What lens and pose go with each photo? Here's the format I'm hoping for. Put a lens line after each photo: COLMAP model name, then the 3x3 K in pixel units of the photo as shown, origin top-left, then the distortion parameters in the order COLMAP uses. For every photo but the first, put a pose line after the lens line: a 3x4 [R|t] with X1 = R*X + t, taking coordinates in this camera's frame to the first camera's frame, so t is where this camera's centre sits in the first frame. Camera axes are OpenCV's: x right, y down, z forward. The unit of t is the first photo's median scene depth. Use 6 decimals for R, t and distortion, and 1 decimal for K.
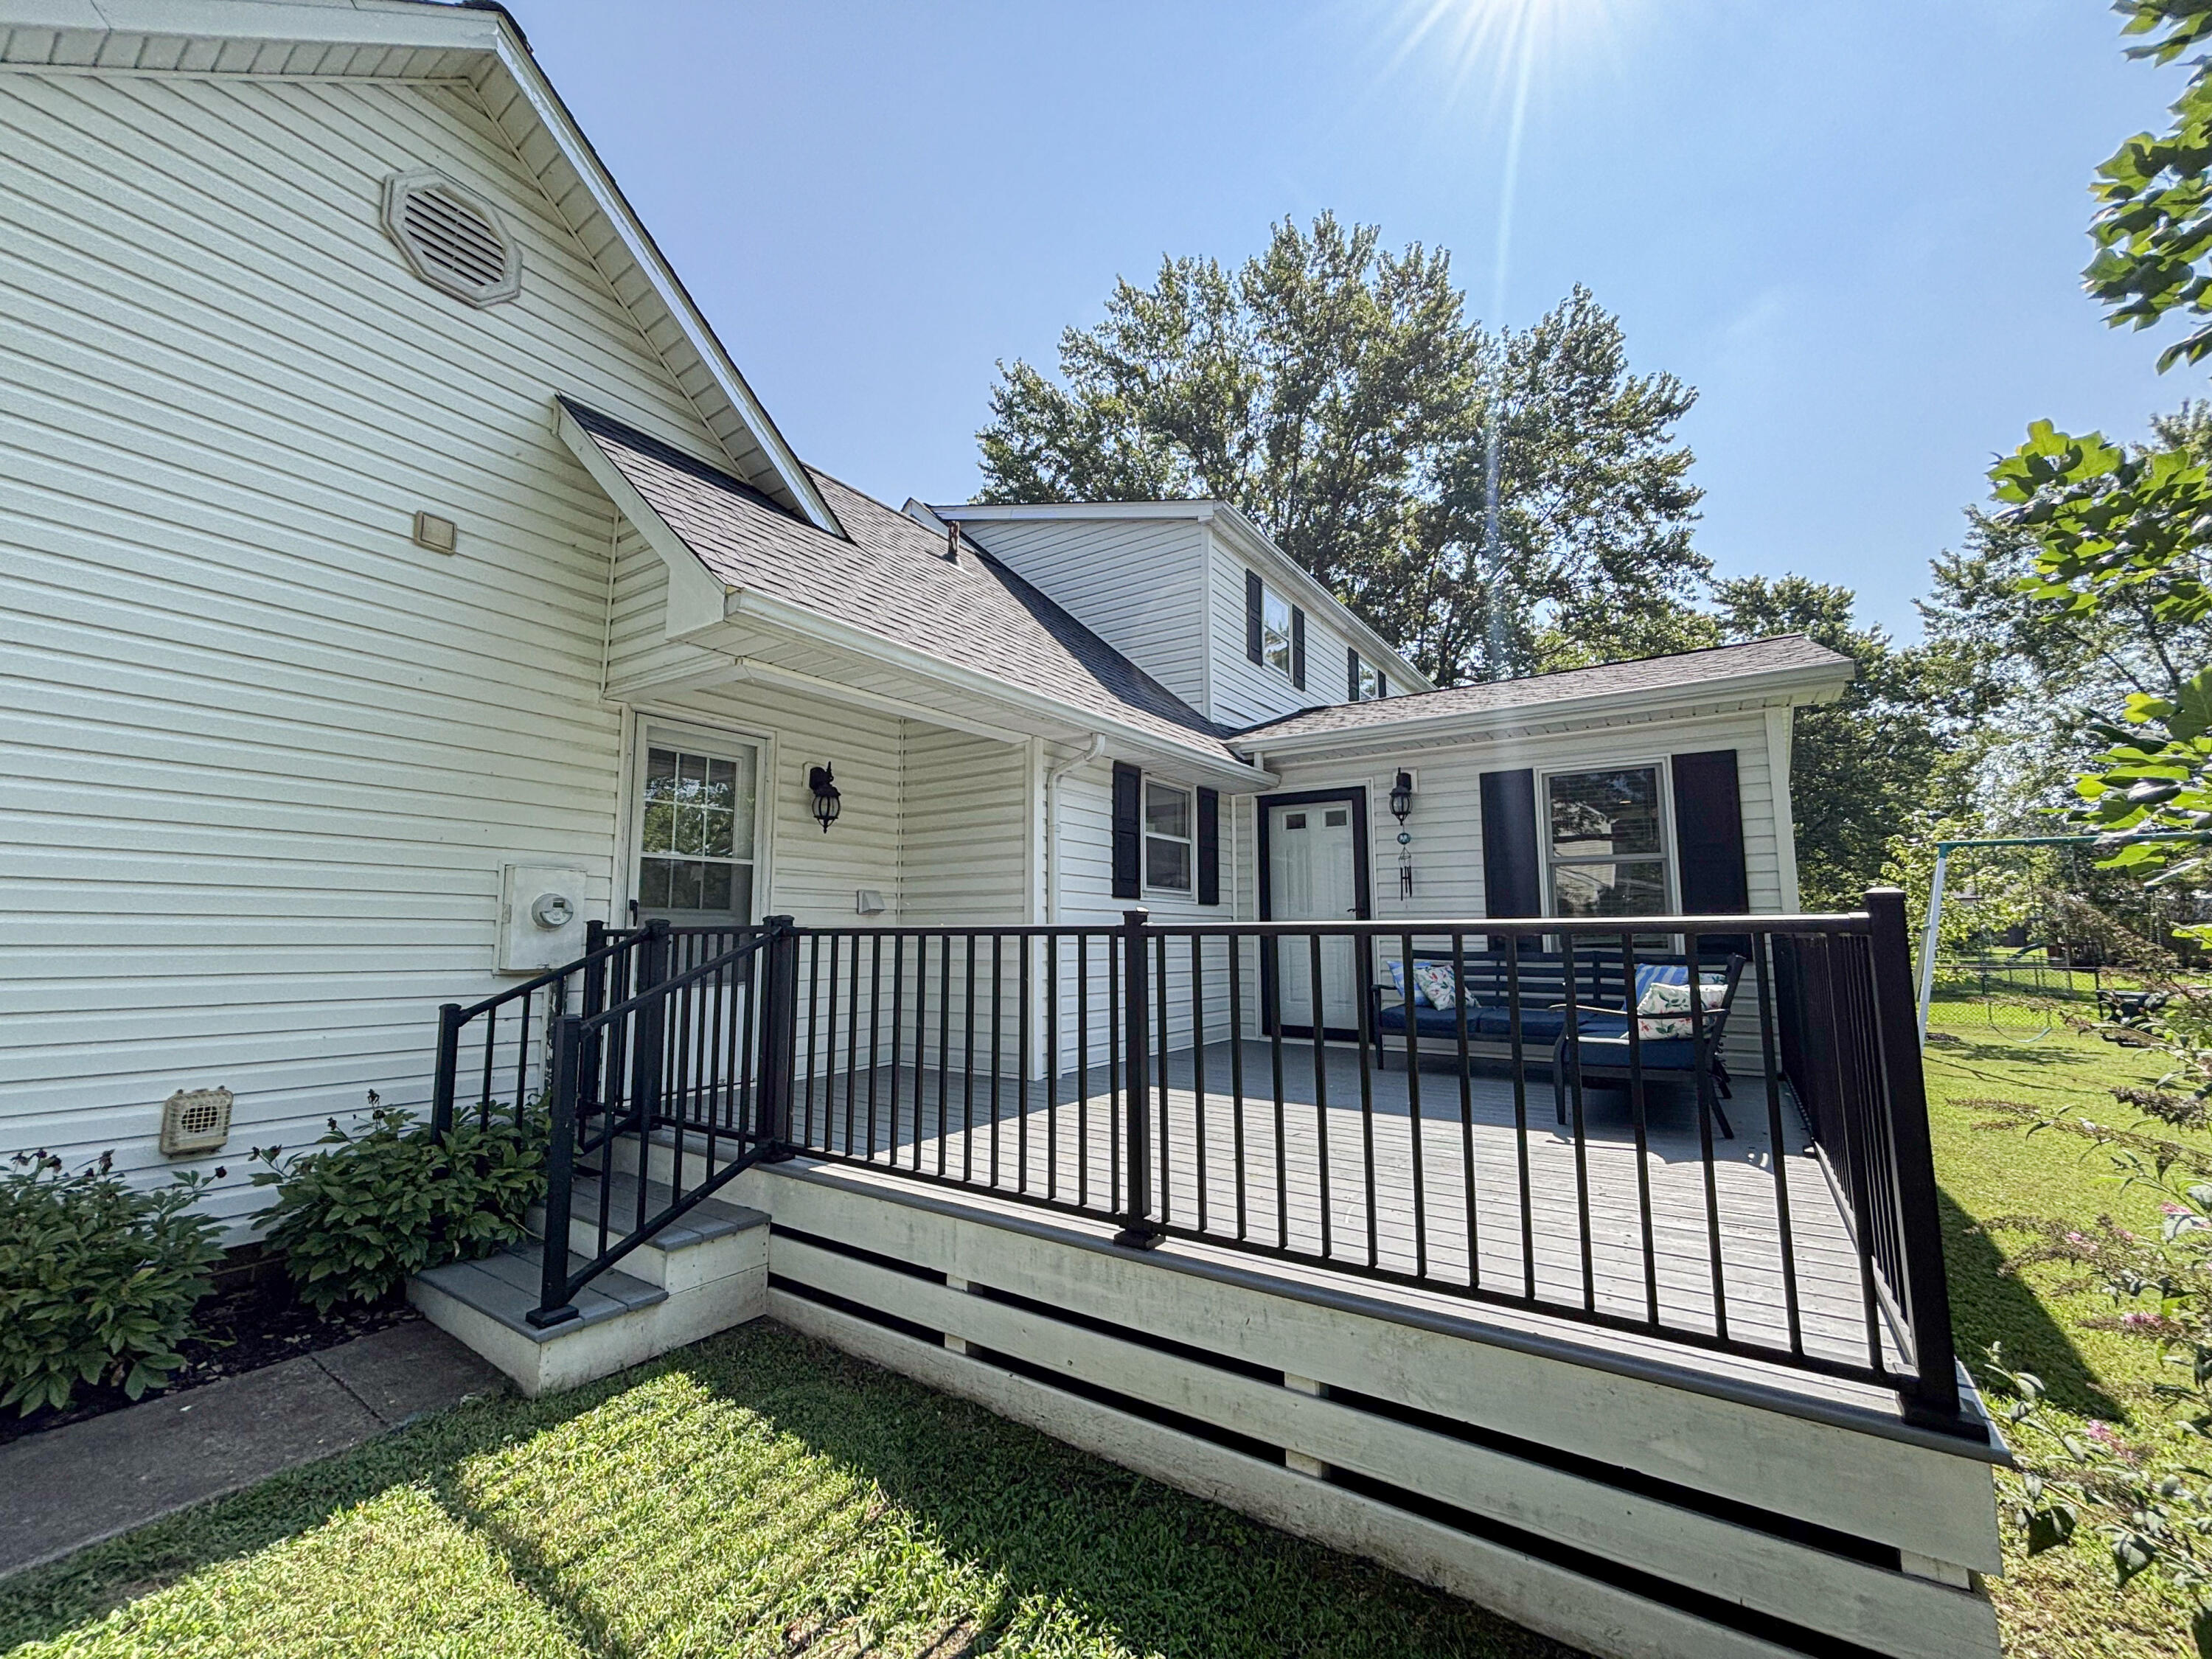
lens RADIAL K [[890.8, 0, 1095.5], [0, 890.8, 836.2], [0, 0, 1]] dist [0.001625, -0.000665]
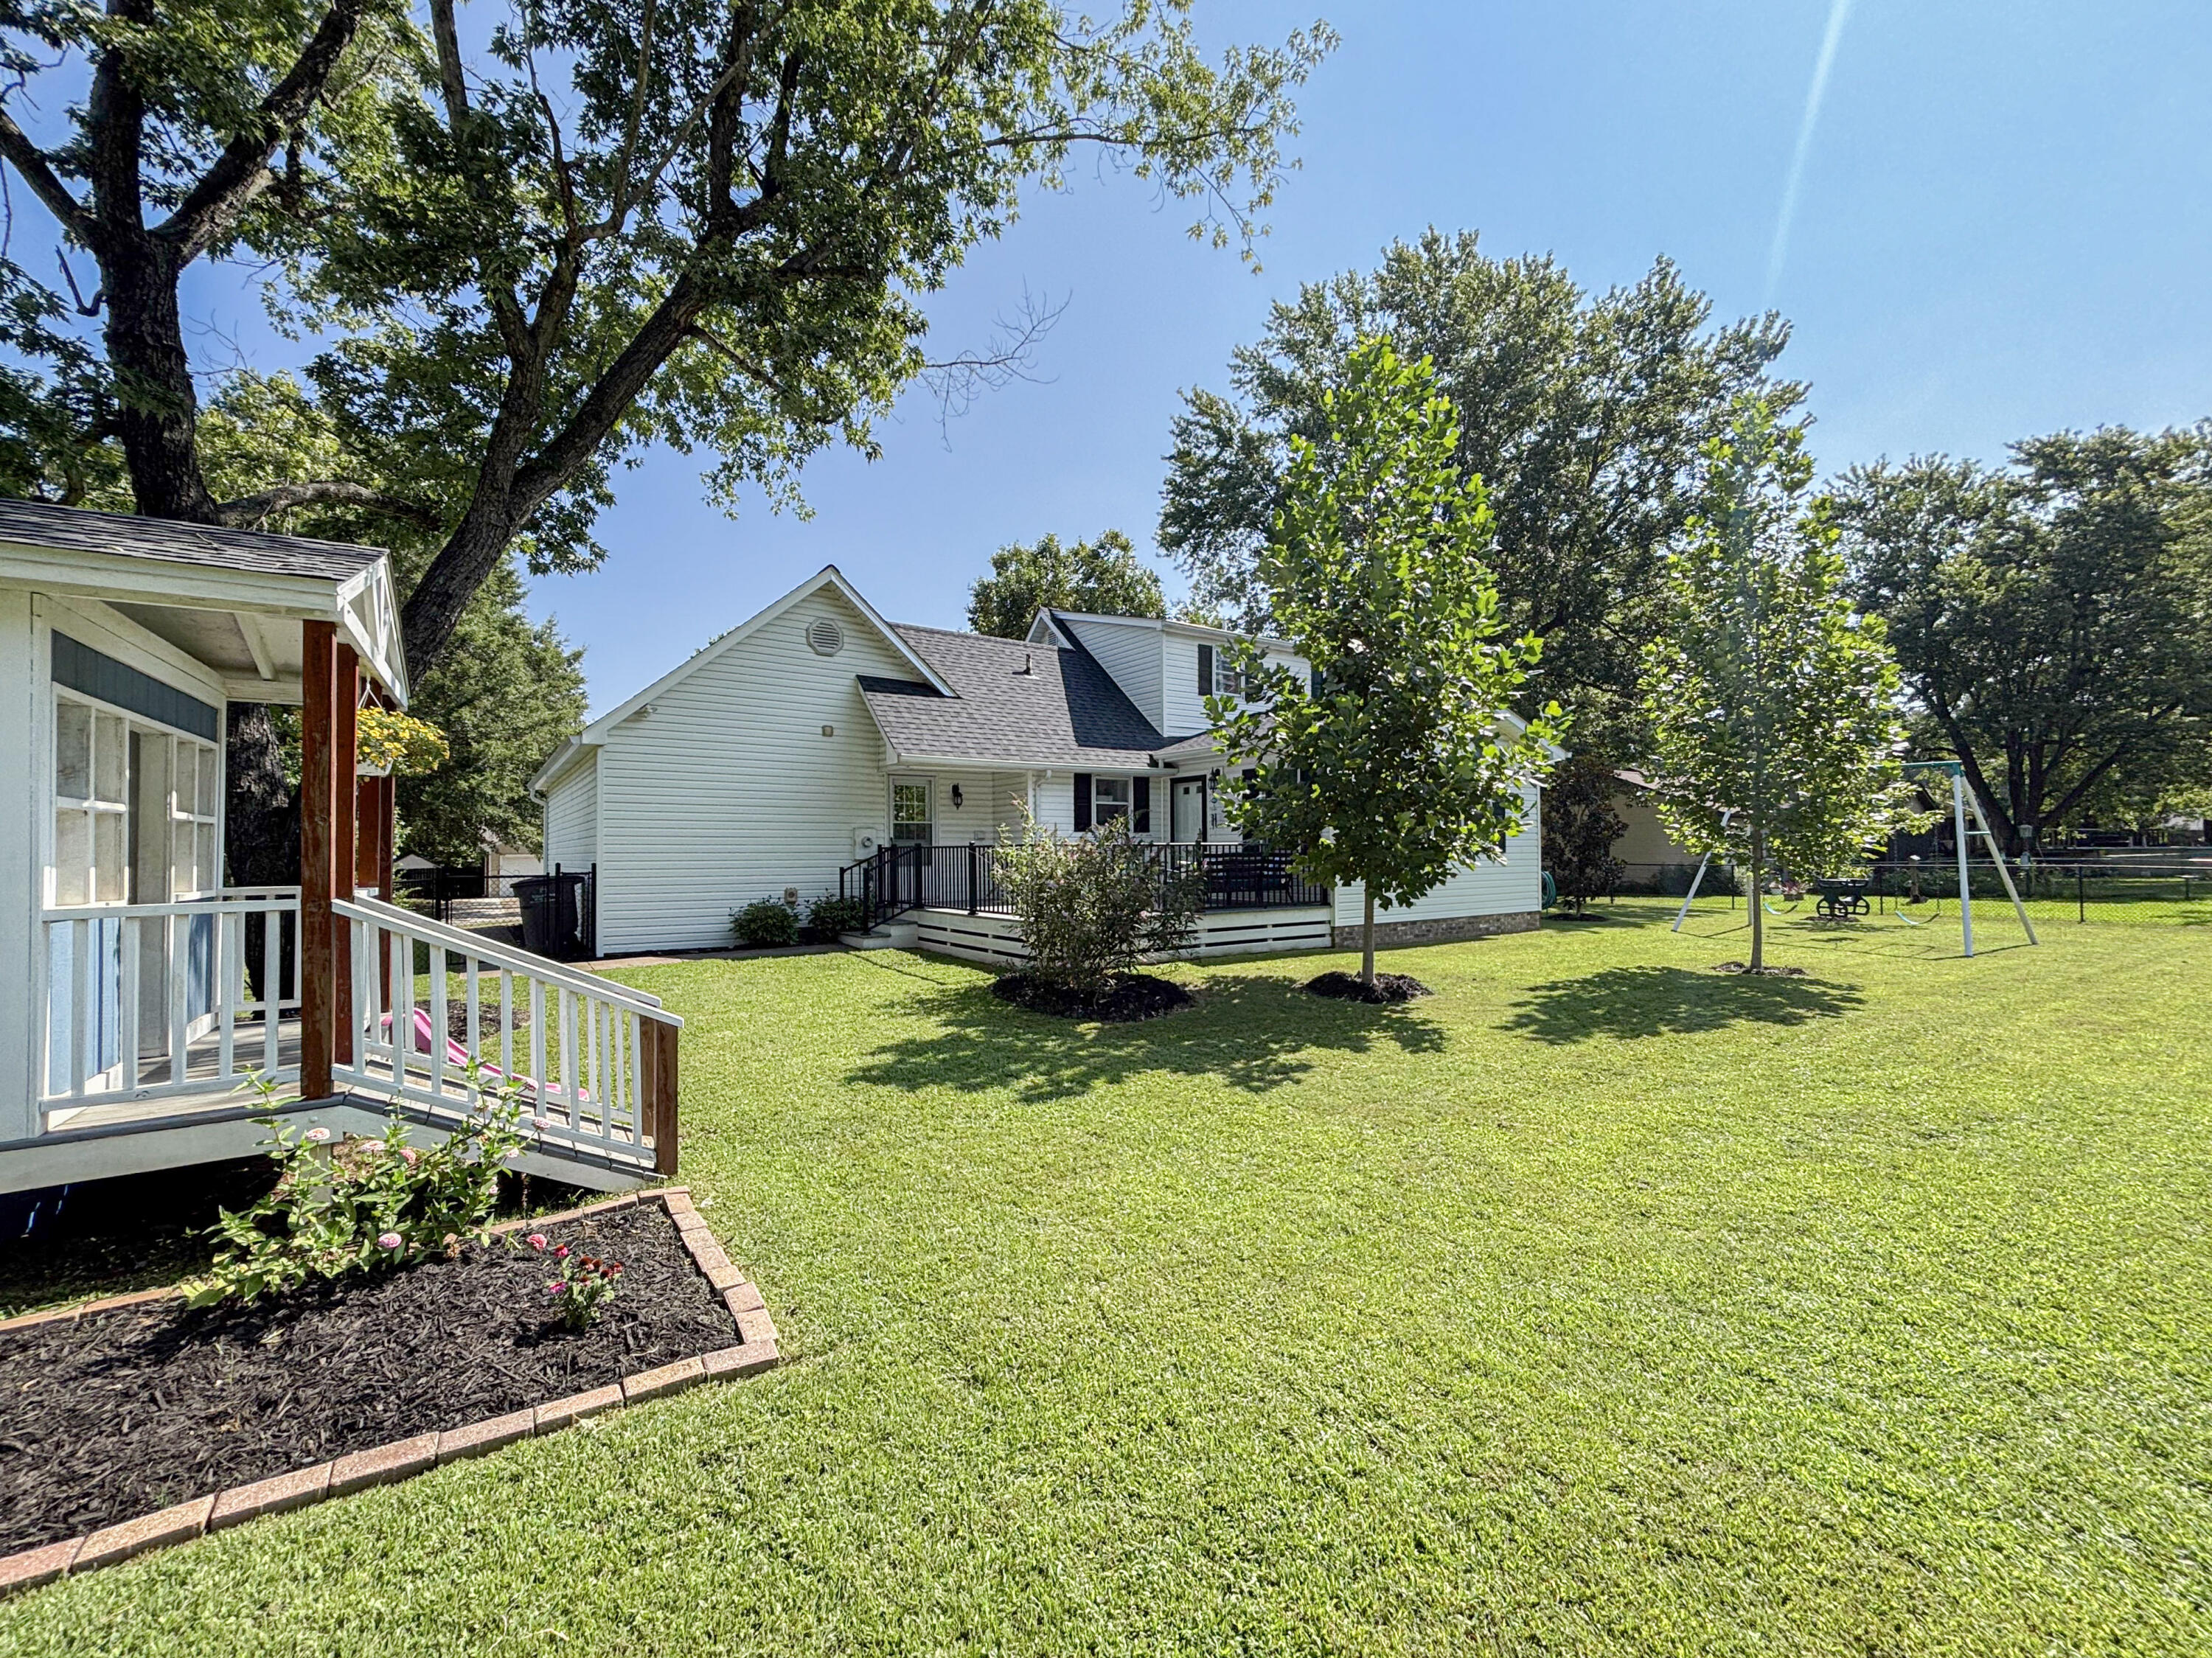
lens RADIAL K [[890.7, 0, 1103.6], [0, 890.7, 828.7], [0, 0, 1]] dist [0.001625, -0.000665]
pose [[0.942143, -0.018147, -0.334719, 0.773157], [0.049421, 0.995141, 0.085154, -0.119761], [0.331547, -0.096769, 0.938463, -1.050161]]
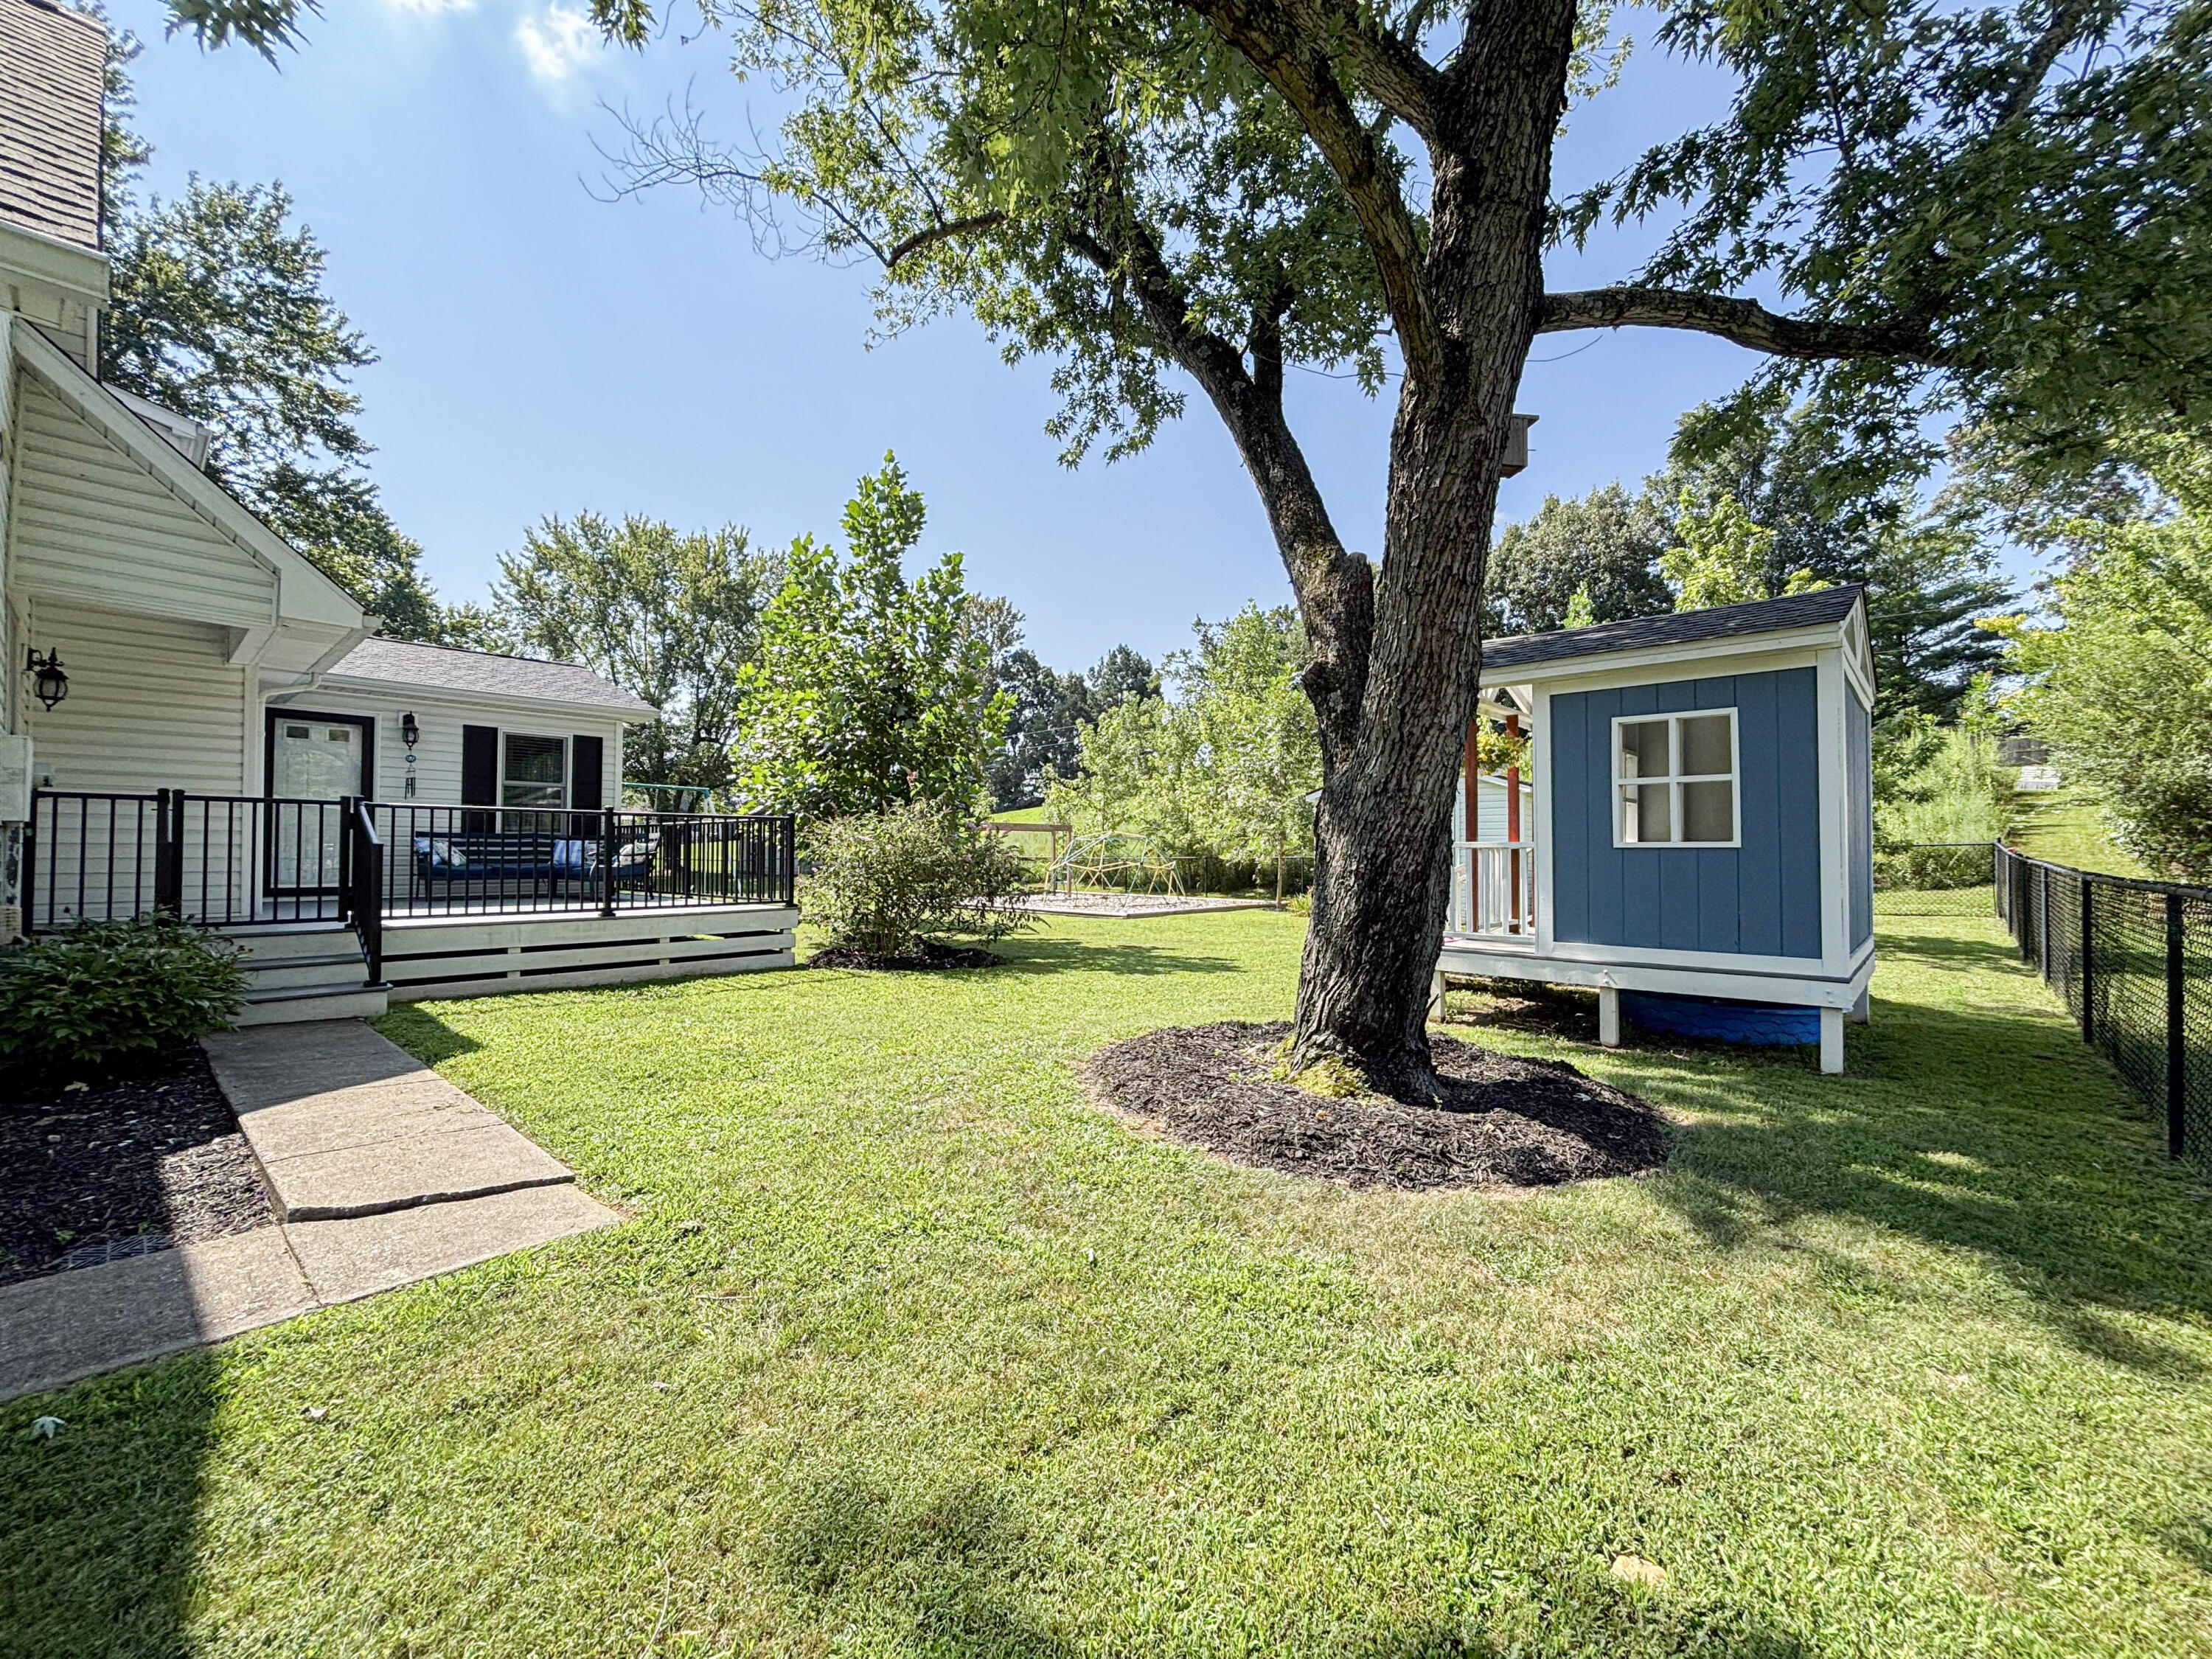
lens RADIAL K [[890.8, 0, 1110.5], [0, 890.8, 839.6], [0, 0, 1]] dist [0.001625, -0.000665]
pose [[0.121094, 0.016534, 0.992503, -0.973061], [-0.119514, 0.992831, -0.001958, -0.000275], [-0.985420, -0.118381, 0.122202, -0.365021]]
